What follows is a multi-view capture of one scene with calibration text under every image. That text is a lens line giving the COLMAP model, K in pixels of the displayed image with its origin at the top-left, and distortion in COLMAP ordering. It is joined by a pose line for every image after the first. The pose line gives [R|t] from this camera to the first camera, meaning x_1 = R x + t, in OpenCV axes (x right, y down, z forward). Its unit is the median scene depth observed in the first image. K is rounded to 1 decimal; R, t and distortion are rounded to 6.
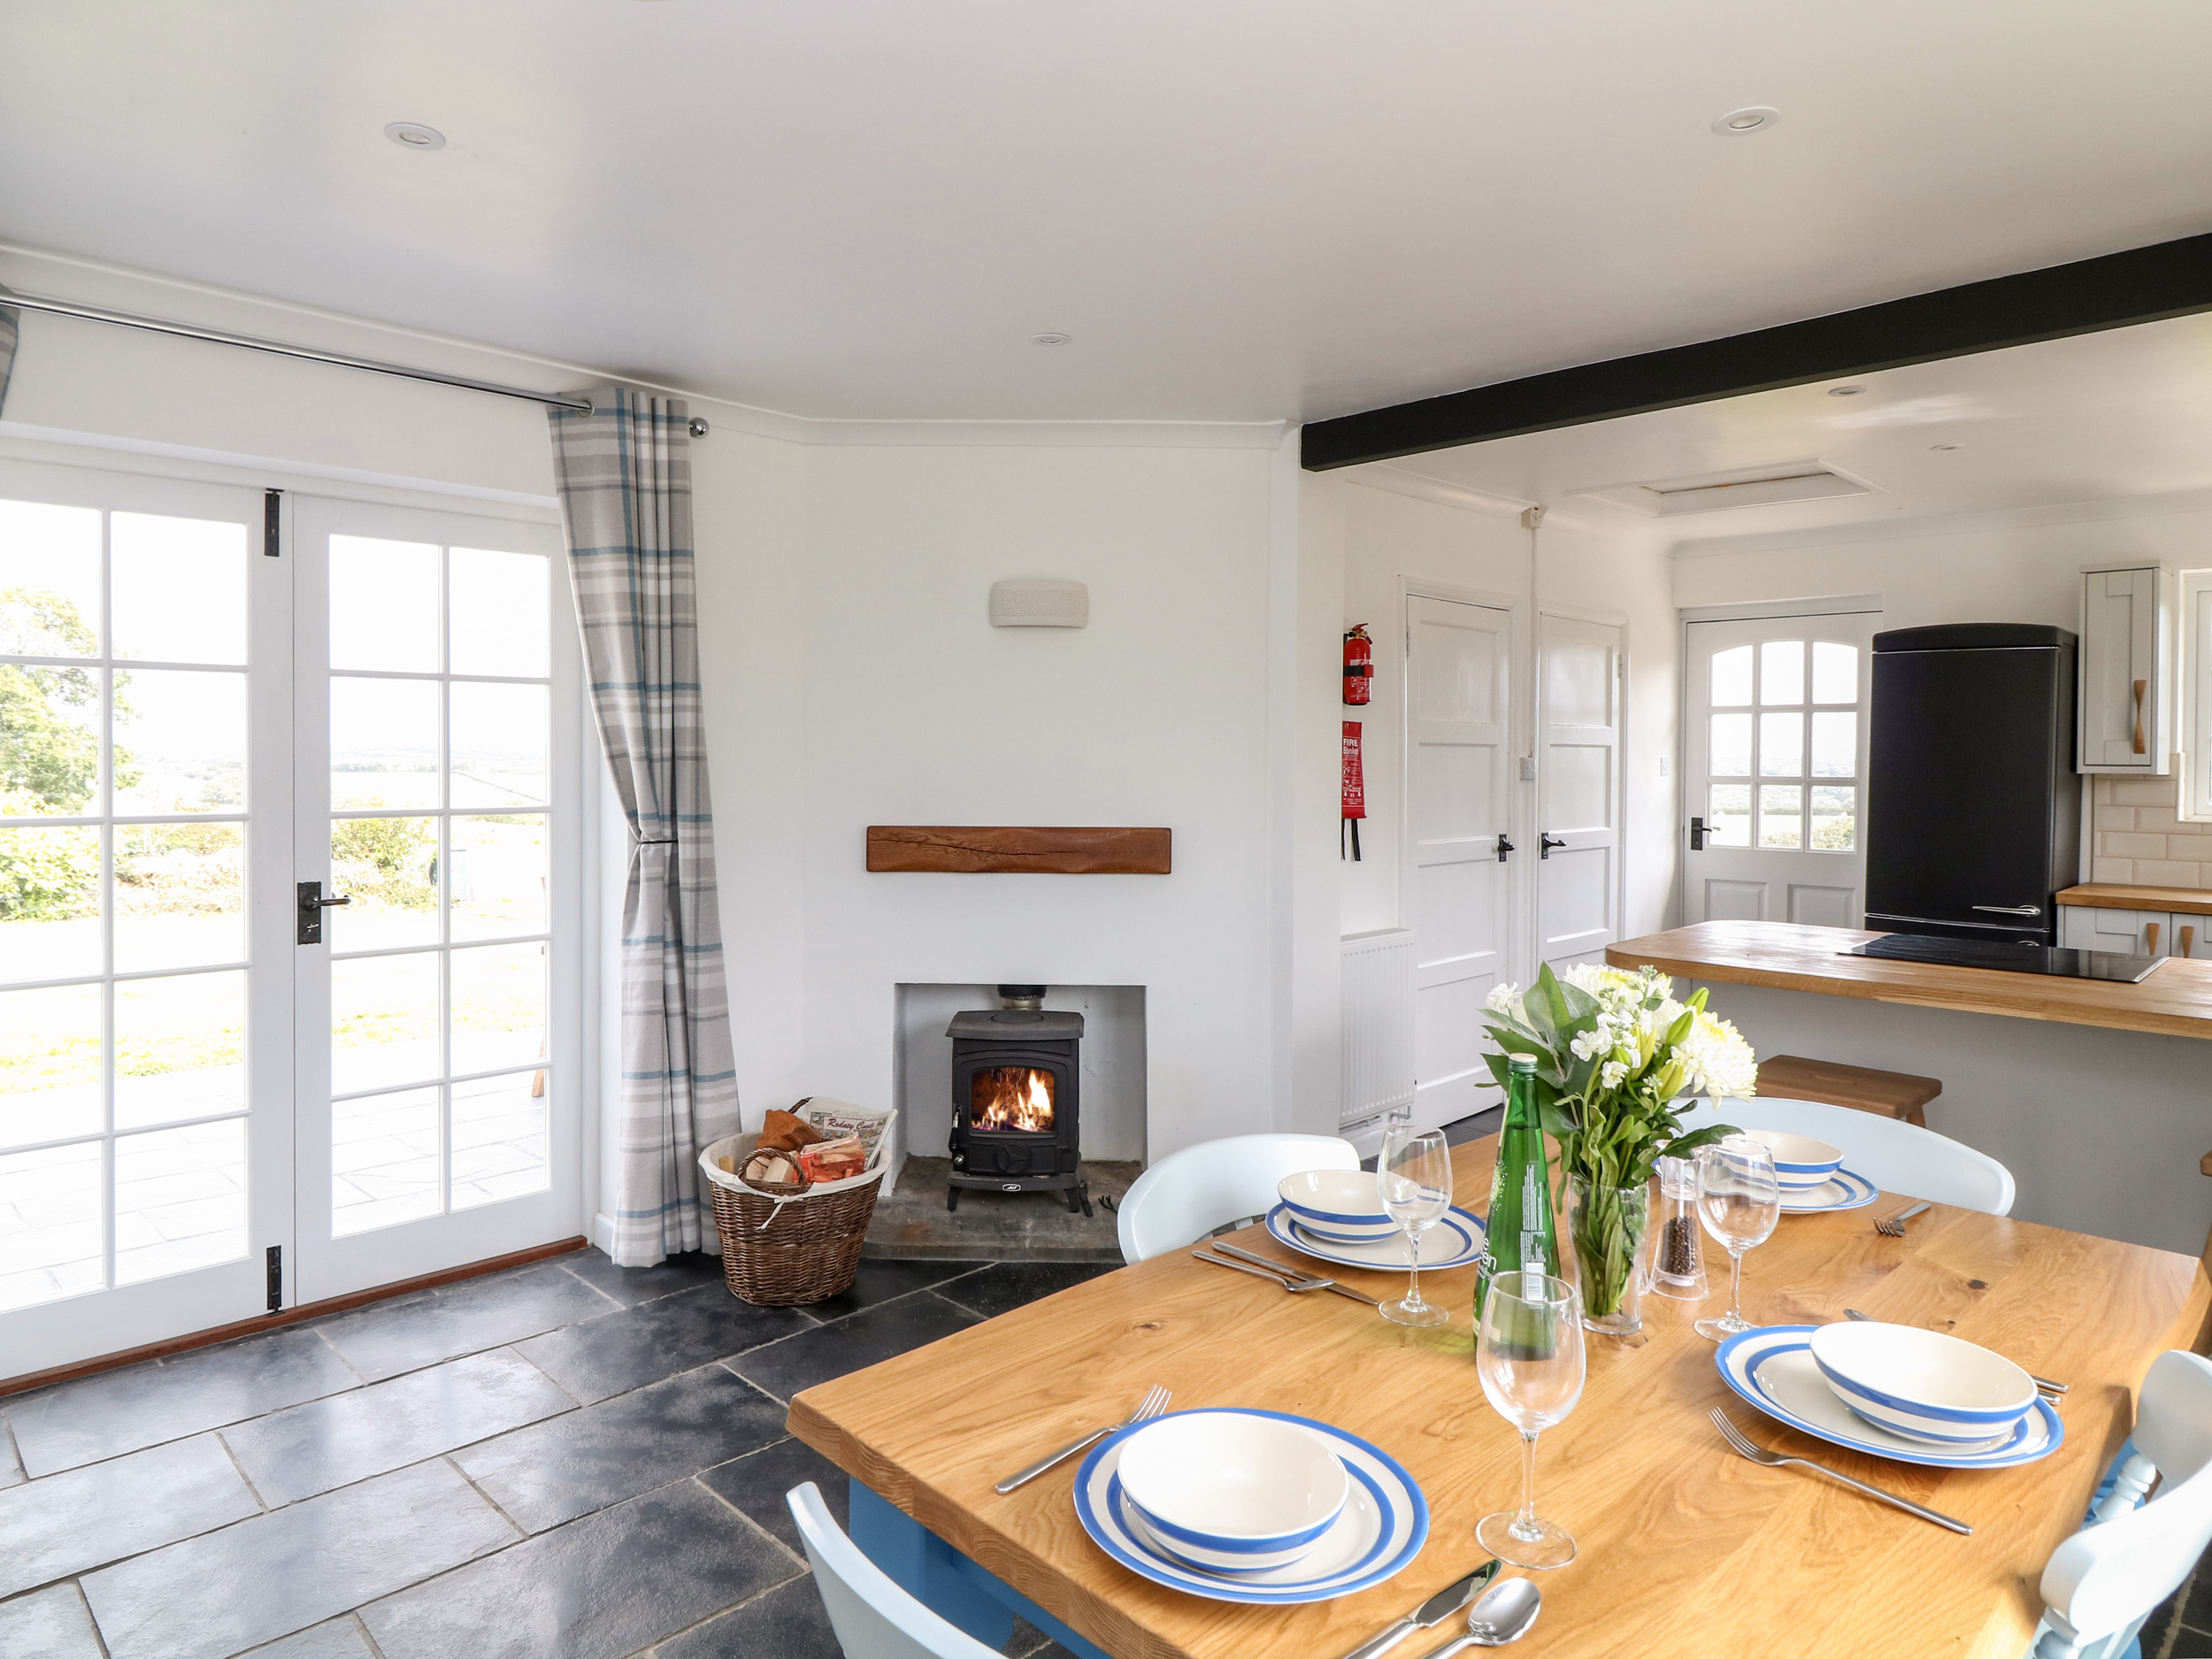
lens RADIAL K [[1353.8, 0, 1032.7], [0, 1353.8, 773.9], [0, 0, 1]] dist [0.024083, -0.027239]
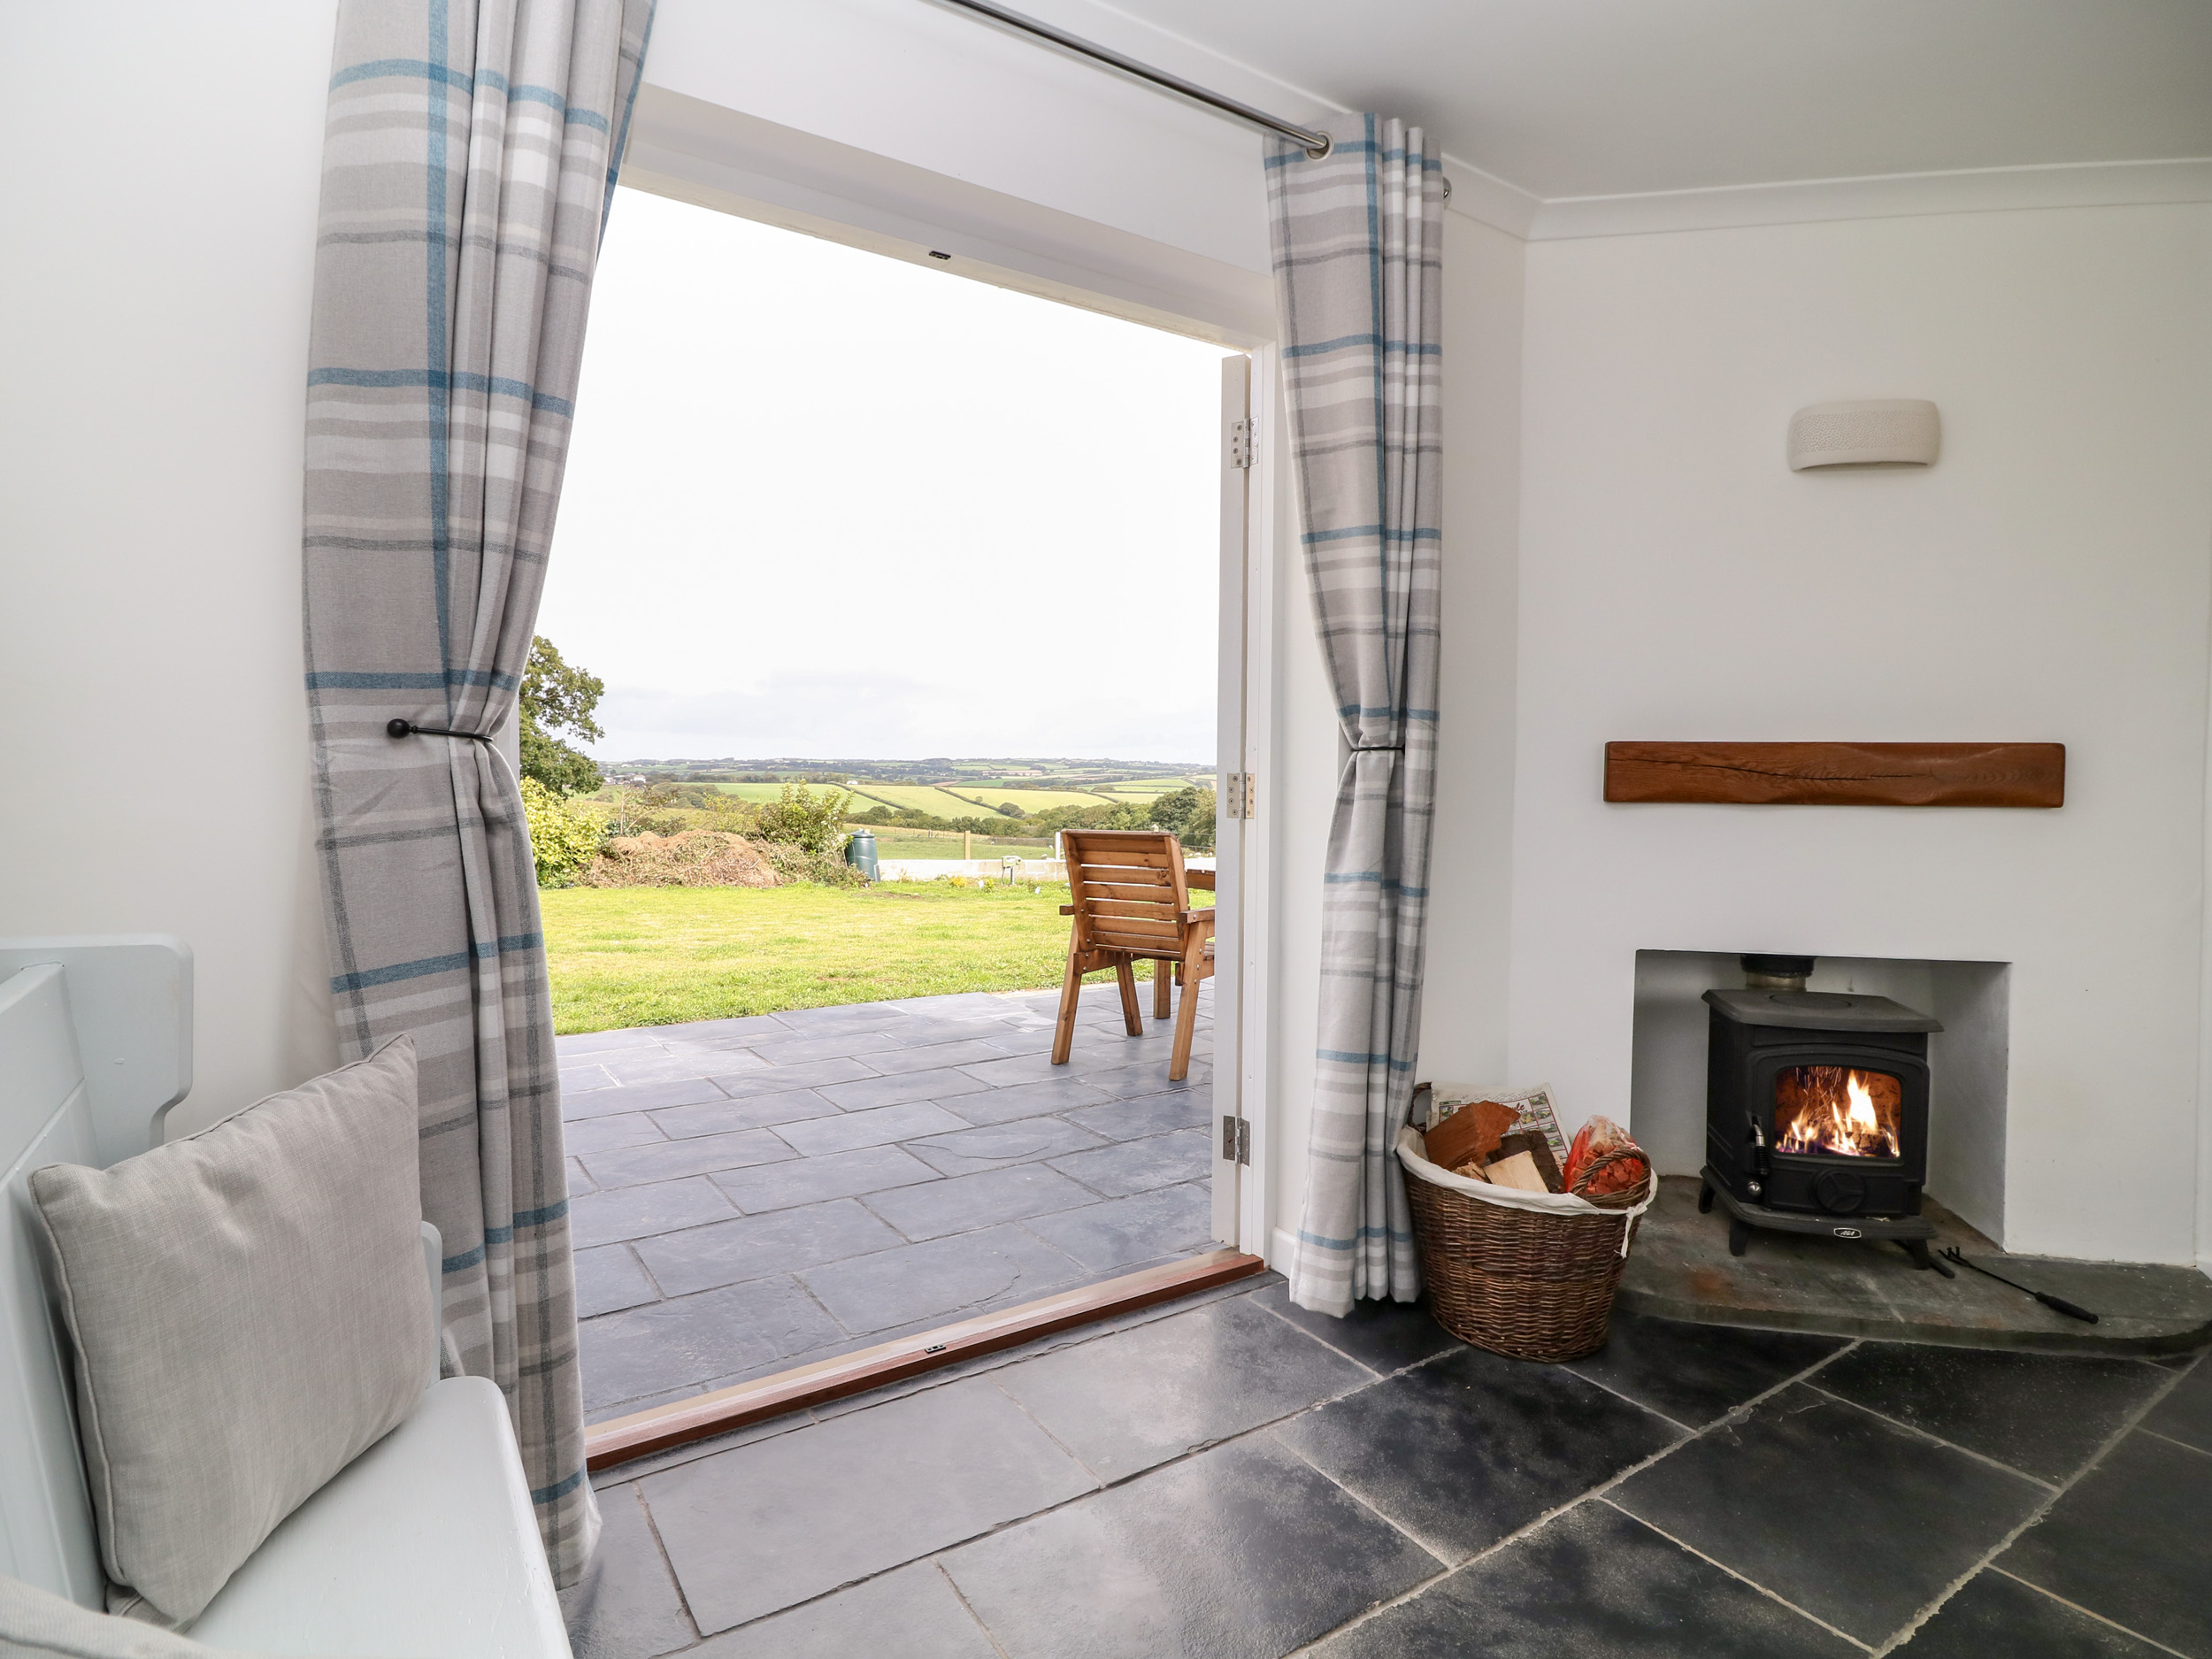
lens RADIAL K [[1174.0, 0, 1098.7], [0, 1174.0, 809.8], [0, 0, 1]] dist [0.003245, -0.014686]
pose [[0.984471, 0.008809, -0.175324, -0.294614], [-0.005490, 0.999797, 0.019402, 0.067571], [0.175459, -0.018138, 0.984320, 0.311227]]
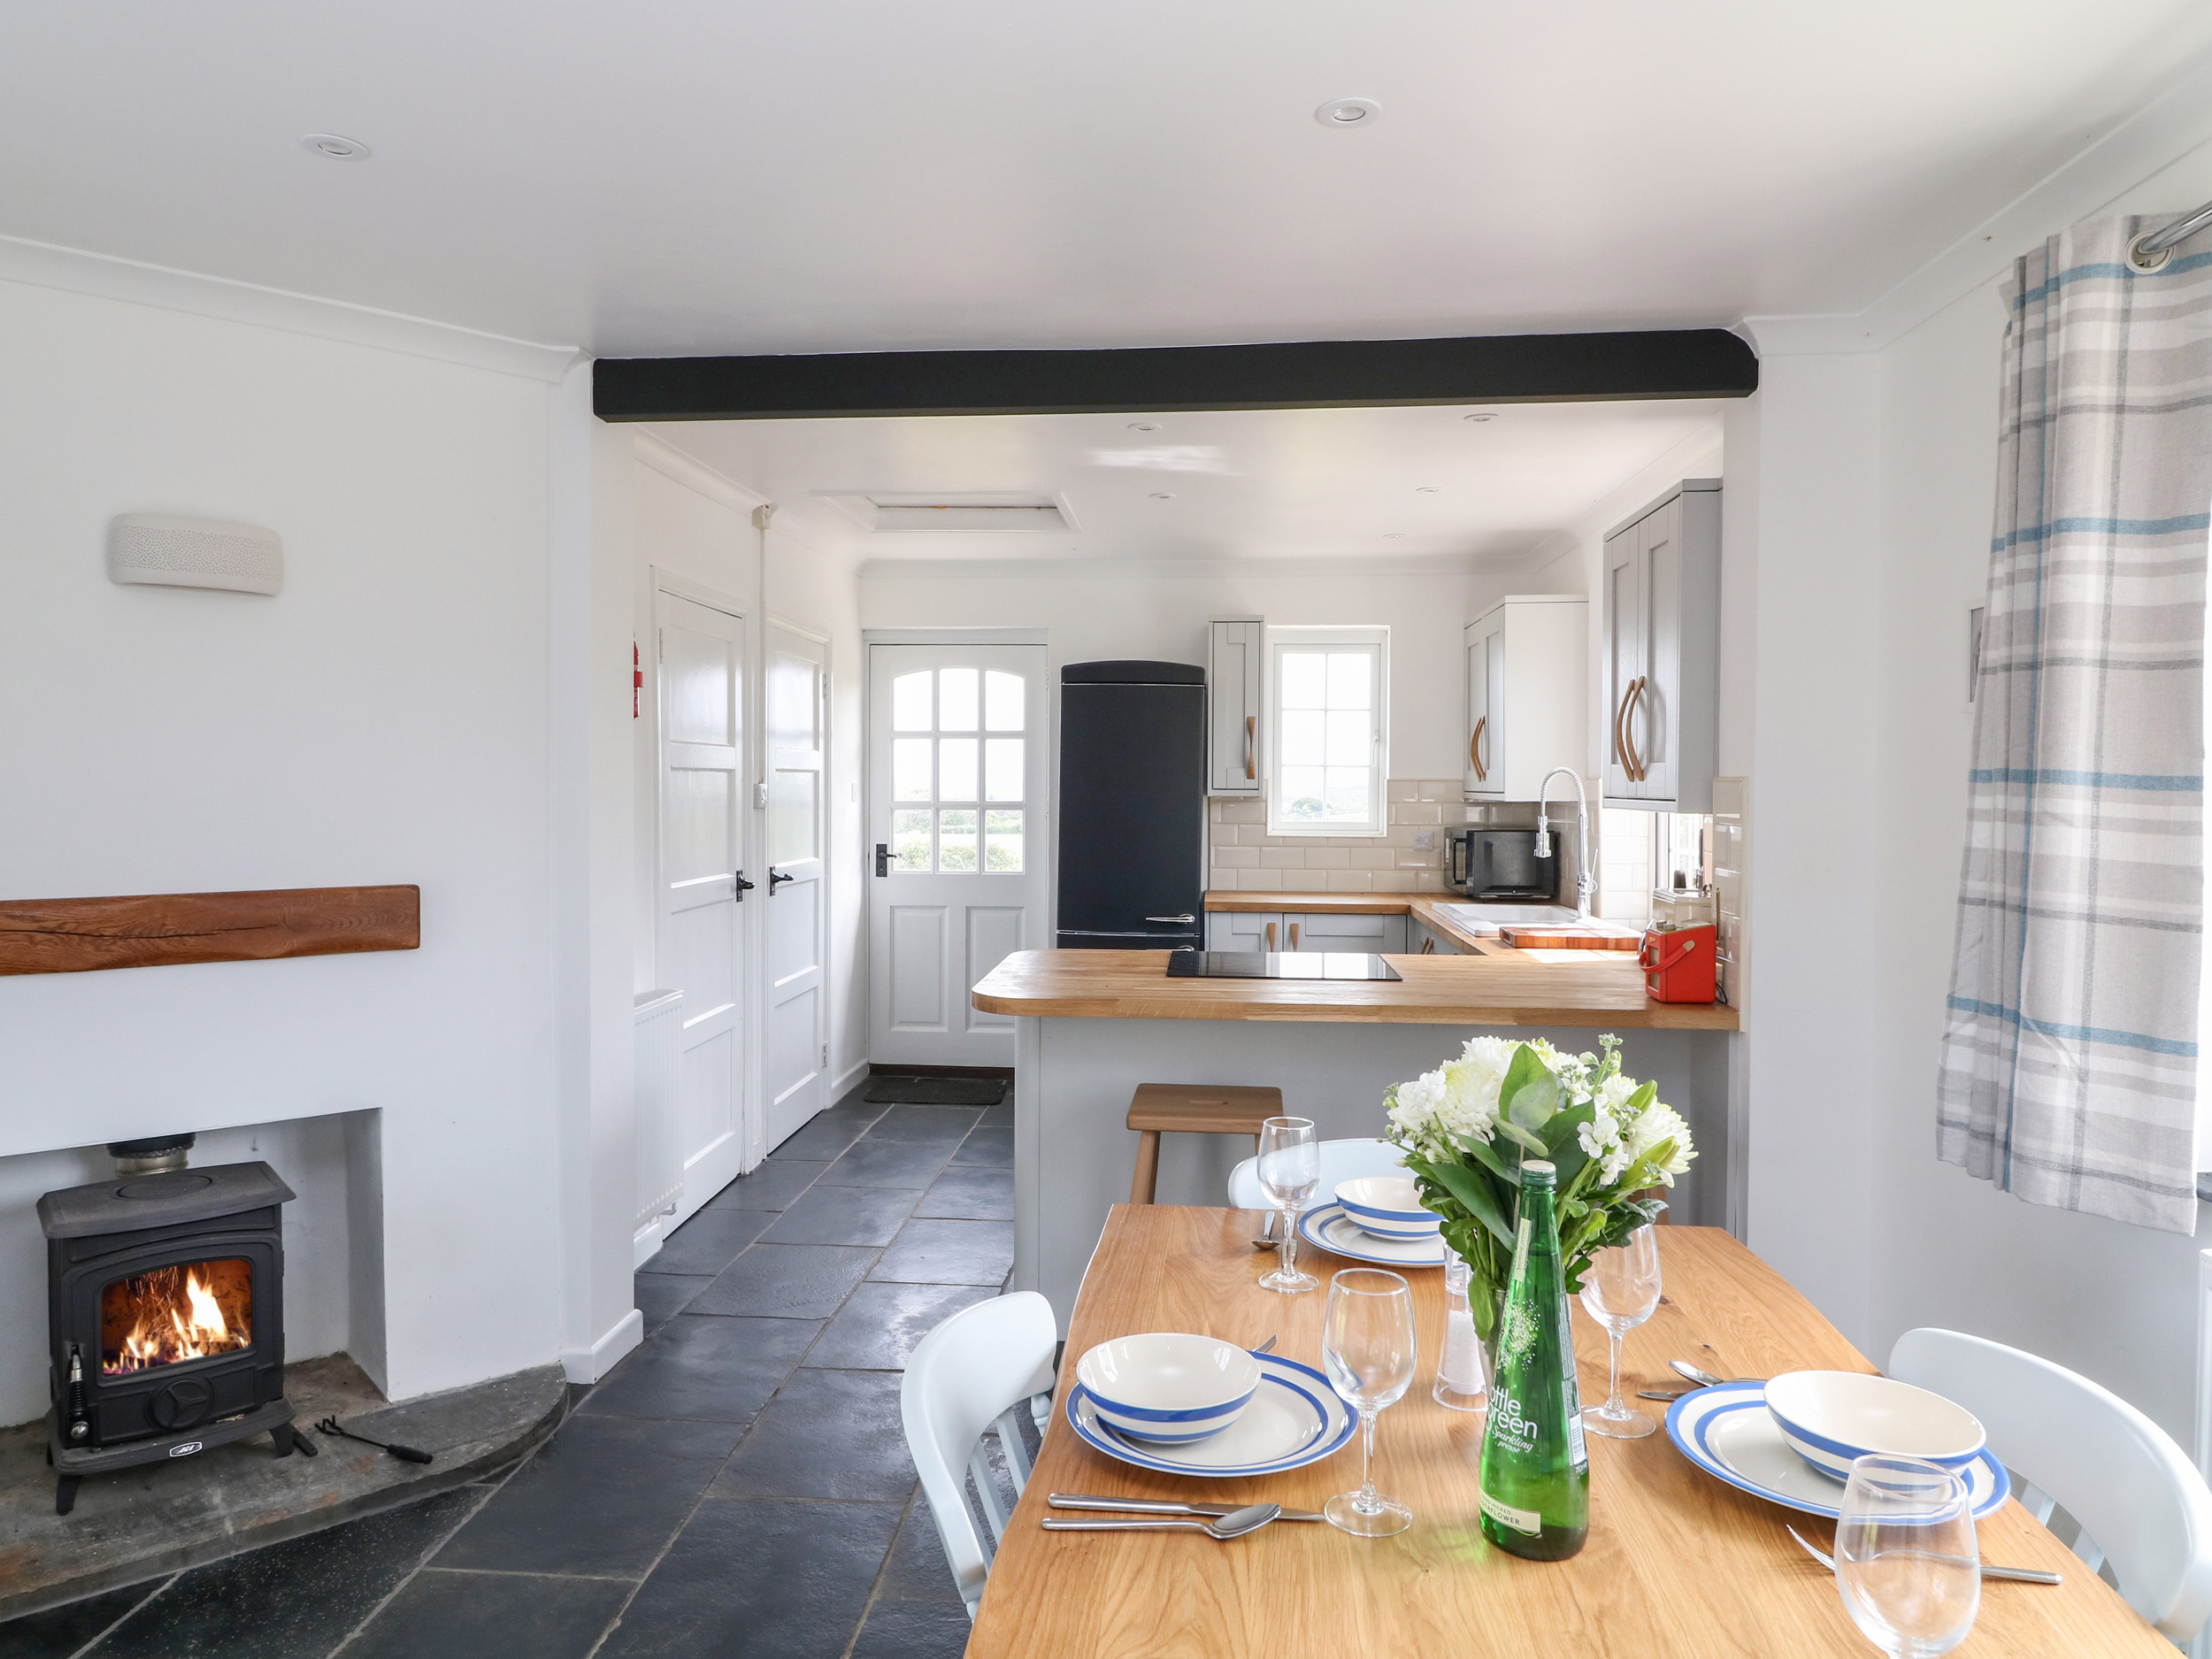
lens RADIAL K [[1446.7, 0, 1109.3], [0, 1446.7, 810.8], [0, 0, 1]] dist [-0.000006, -0.008112]
pose [[0.742592, -0.015520, 0.669564, -0.141638], [0.009383, 0.999874, 0.012769, -0.005723], [-0.669678, -0.003199, 0.742645, 0.186572]]
